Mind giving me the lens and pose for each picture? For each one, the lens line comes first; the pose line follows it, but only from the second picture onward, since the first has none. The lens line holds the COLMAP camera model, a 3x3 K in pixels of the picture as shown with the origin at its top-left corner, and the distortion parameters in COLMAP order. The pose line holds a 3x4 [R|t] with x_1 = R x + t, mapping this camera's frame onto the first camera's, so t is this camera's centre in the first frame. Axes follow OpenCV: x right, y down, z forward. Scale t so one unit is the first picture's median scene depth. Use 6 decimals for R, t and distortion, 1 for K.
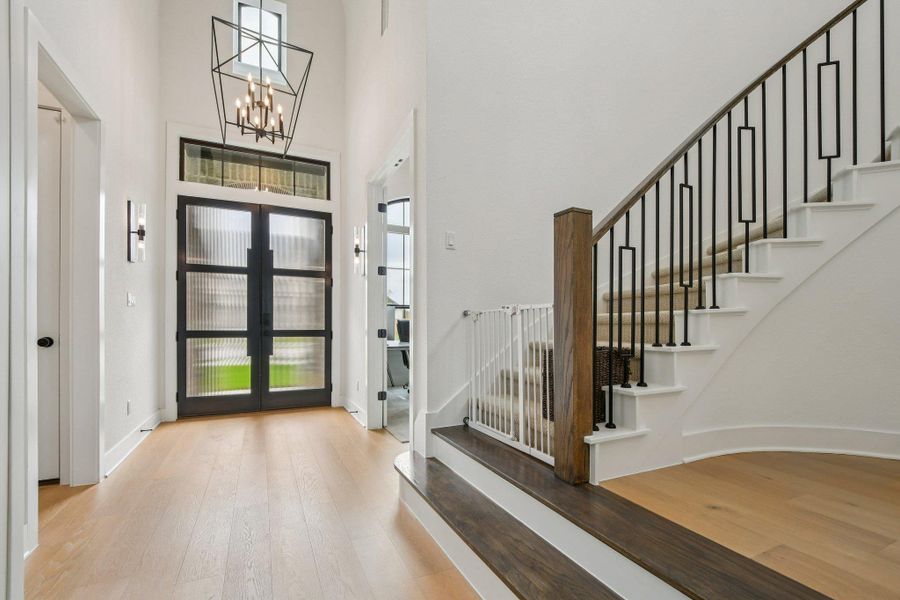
lens RADIAL K [[404.5, 0, 448.6], [0, 404.5, 320.6], [0, 0, 1]] dist [-0.000058, -0.000099]
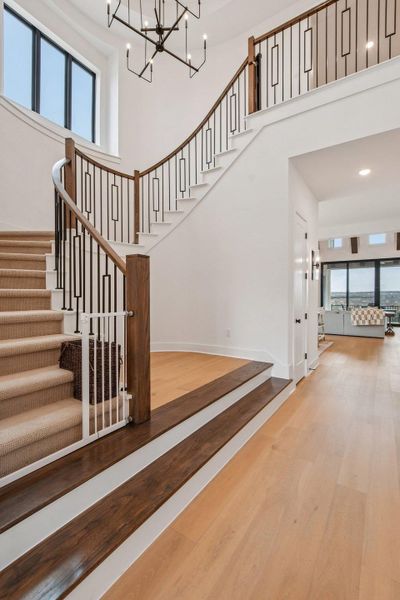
lens RADIAL K [[269.7, 0, 200.0], [0, 269.7, 300.0], [0, 0, 1]] dist [-0.000058, -0.000099]
pose [[-0.504317, -0.007001, 0.863490, -0.721602], [-0.000498, 0.999969, 0.007817, -0.097319], [-0.863519, 0.003513, -0.504305, 1.285105]]
